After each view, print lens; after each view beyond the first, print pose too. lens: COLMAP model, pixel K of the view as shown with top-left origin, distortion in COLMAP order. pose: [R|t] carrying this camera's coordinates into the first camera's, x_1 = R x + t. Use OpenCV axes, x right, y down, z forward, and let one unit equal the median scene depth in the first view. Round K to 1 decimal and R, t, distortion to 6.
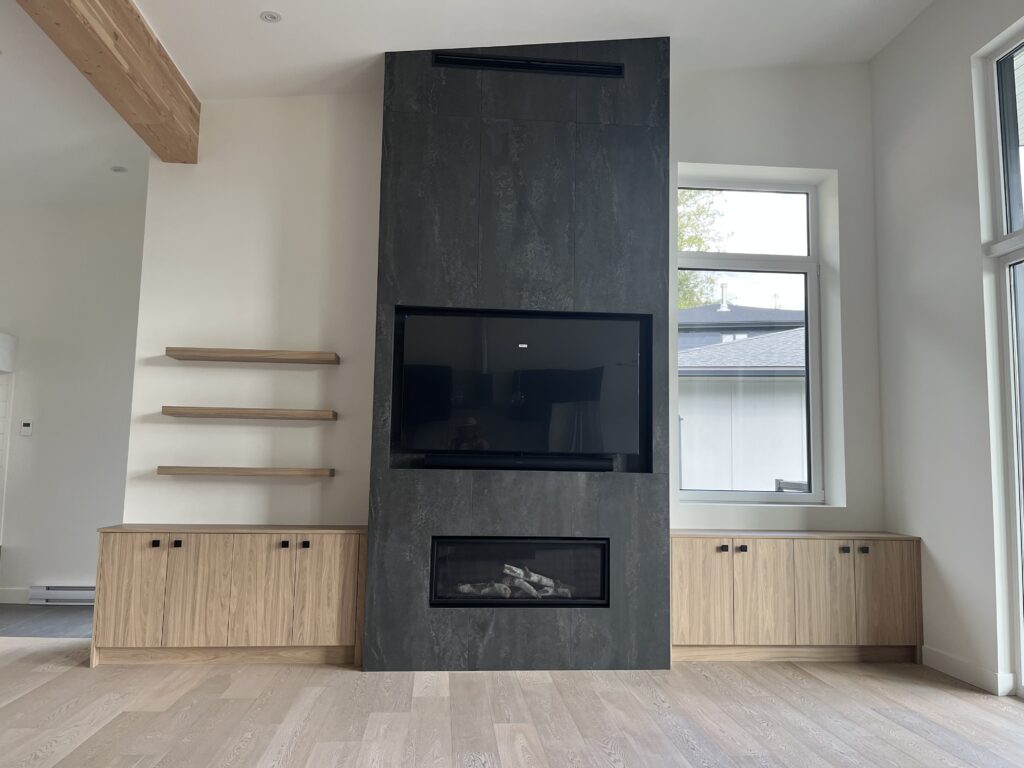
lens RADIAL K [[776.5, 0, 514.3], [0, 776.5, 389.1], [0, 0, 1]] dist [0.039036, -0.020300]
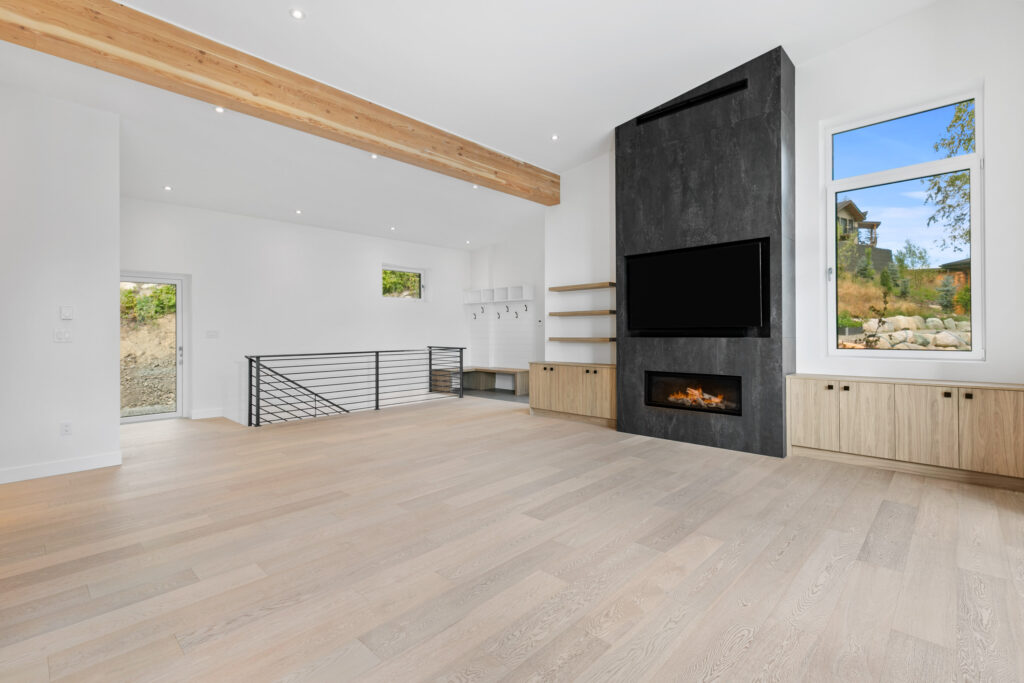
lens RADIAL K [[470.7, 0, 519.0], [0, 470.7, 342.0], [0, 0, 1]] dist [0.002276, -0.000719]
pose [[0.660401, -0.006243, -0.750887, 0.566450], [0.088265, 0.993679, 0.069366, 0.003935], [0.745707, -0.112087, 0.656778, -0.022506]]
